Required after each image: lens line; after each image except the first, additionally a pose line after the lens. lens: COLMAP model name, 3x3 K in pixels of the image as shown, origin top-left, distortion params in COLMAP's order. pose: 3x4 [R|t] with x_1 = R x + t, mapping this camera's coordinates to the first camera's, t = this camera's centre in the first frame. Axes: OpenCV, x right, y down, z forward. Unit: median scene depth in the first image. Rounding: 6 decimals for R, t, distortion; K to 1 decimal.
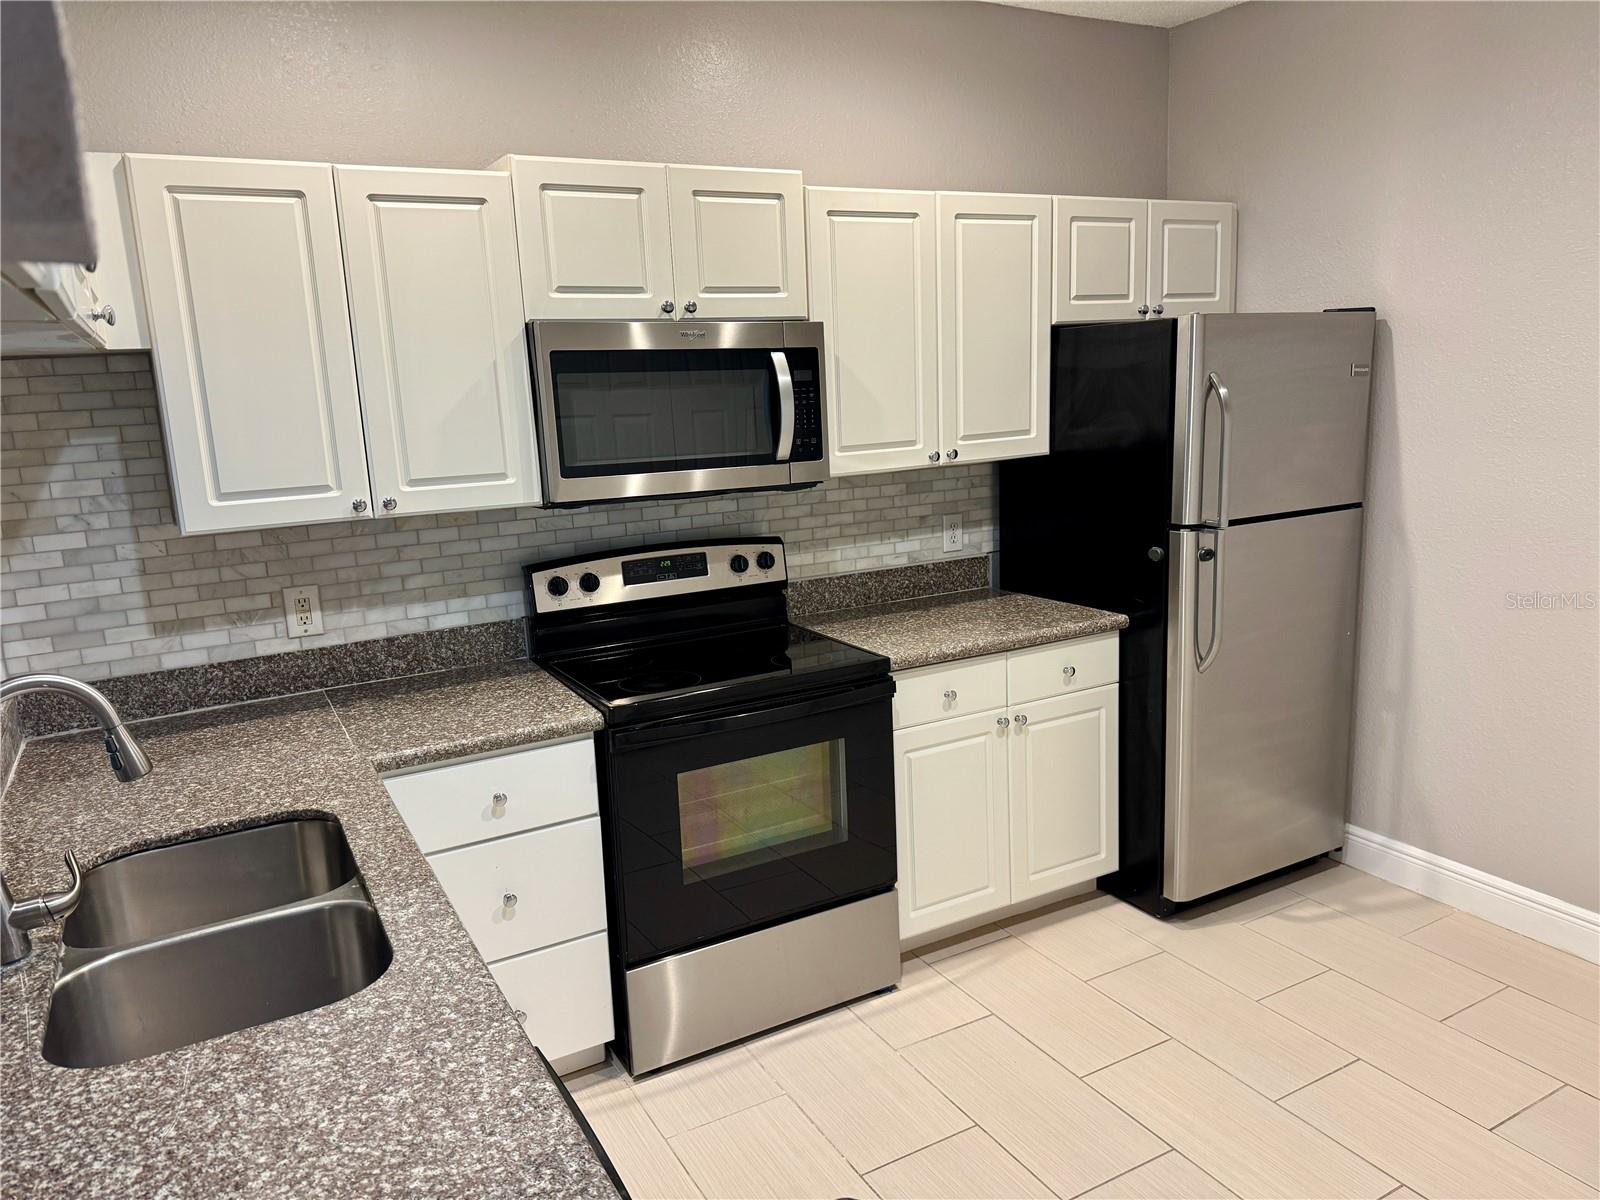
lens RADIAL K [[1125.6, 0, 810.0], [0, 1125.6, 613.9], [0, 0, 1]] dist [0.071583, -0.094312]
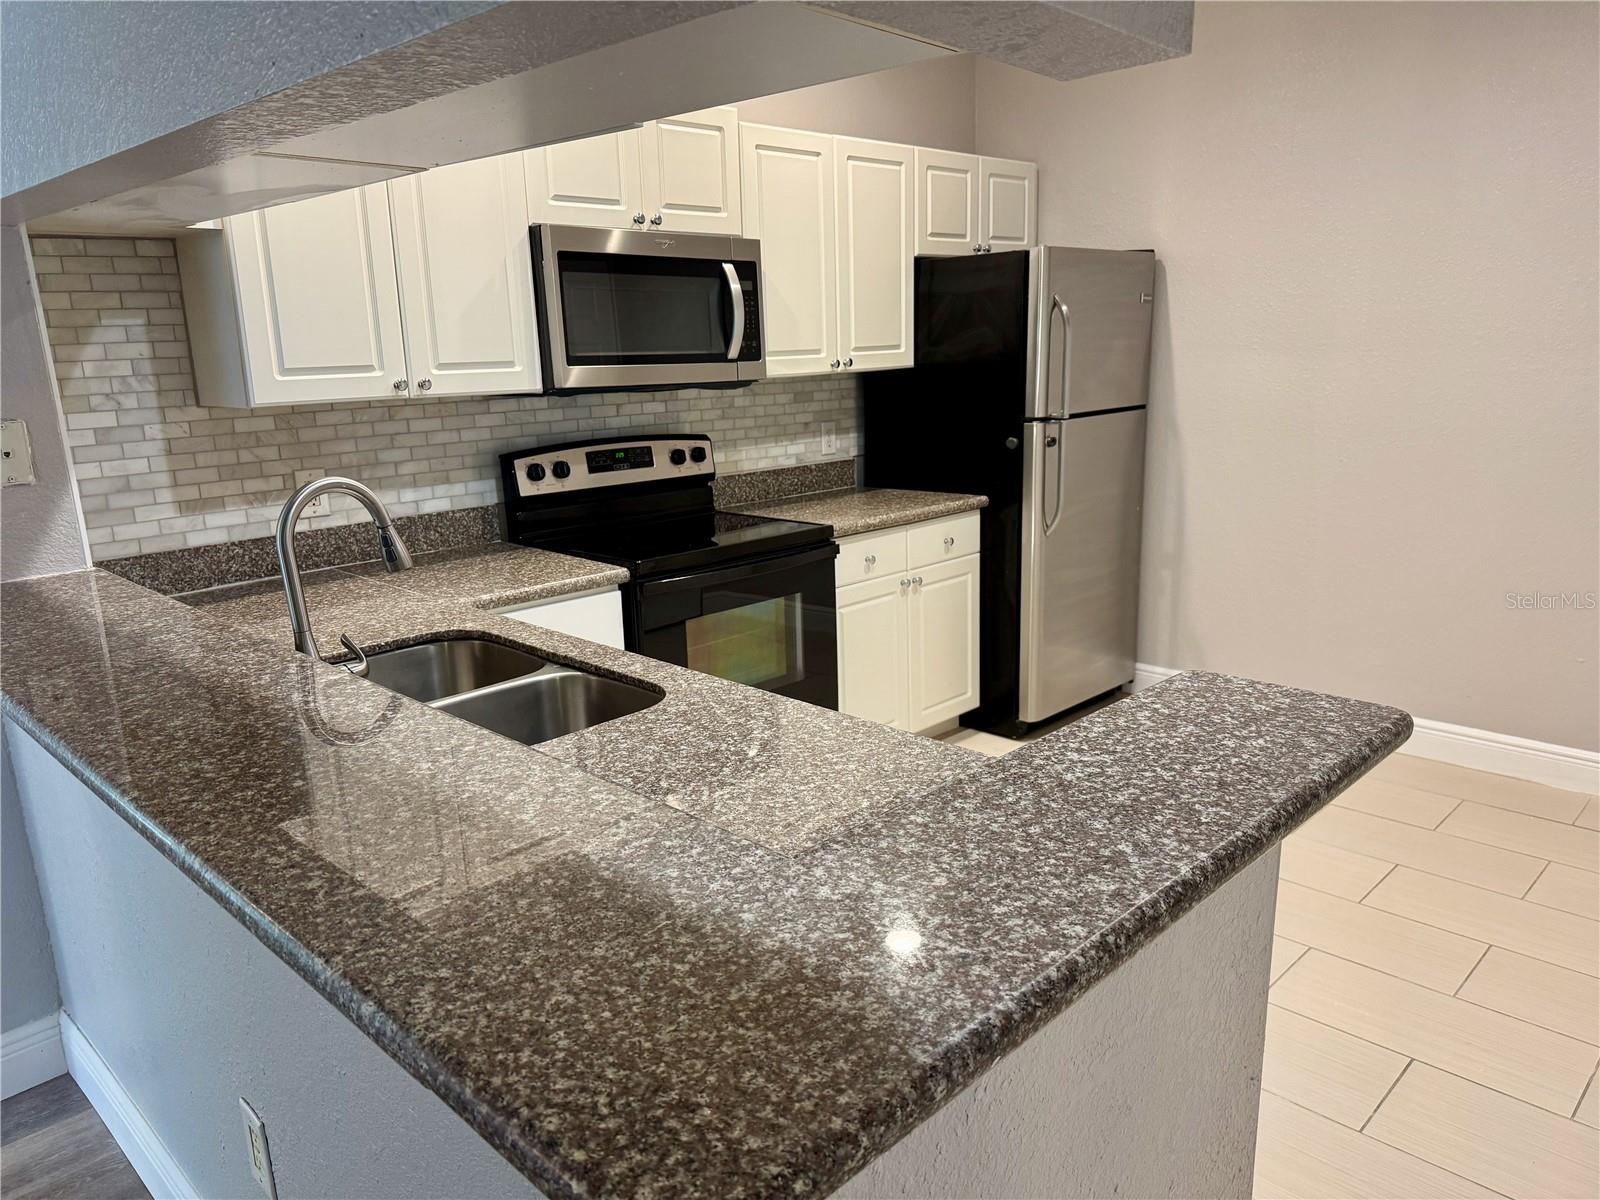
lens RADIAL K [[1125.6, 0, 814.7], [0, 1125.6, 626.9], [0, 0, 1]] dist [0.071583, -0.094312]
pose [[0.959699, -0.055209, 0.275554, -0.278379], [0.045838, 0.998134, 0.040339, 0.095953], [-0.277267, -0.026083, 0.960439, -0.152290]]
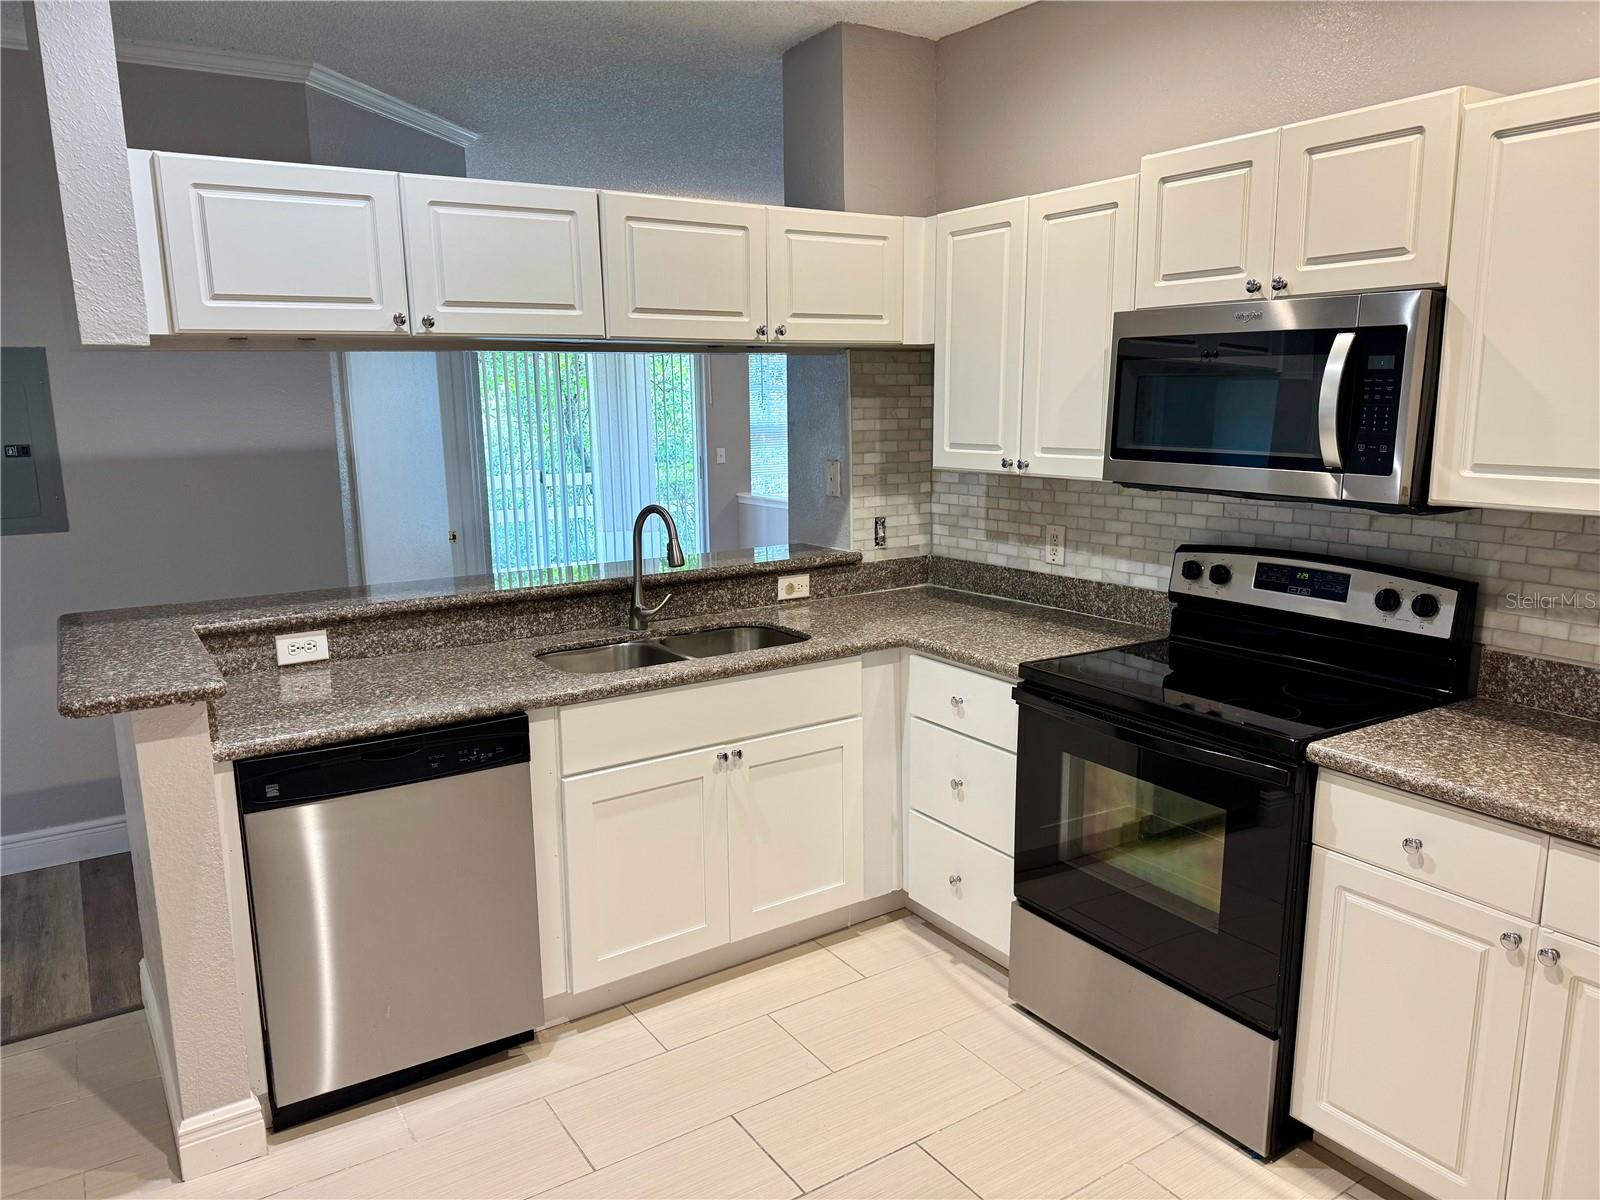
lens RADIAL K [[1125.6, 0, 794.9], [0, 1125.6, 612.3], [0, 0, 1]] dist [0.071583, -0.094312]
pose [[0.059969, 0.229458, -0.971469, 0.753656], [-0.197680, 0.956676, 0.213761, -0.136347], [0.978431, 0.179221, 0.102731, 0.562991]]
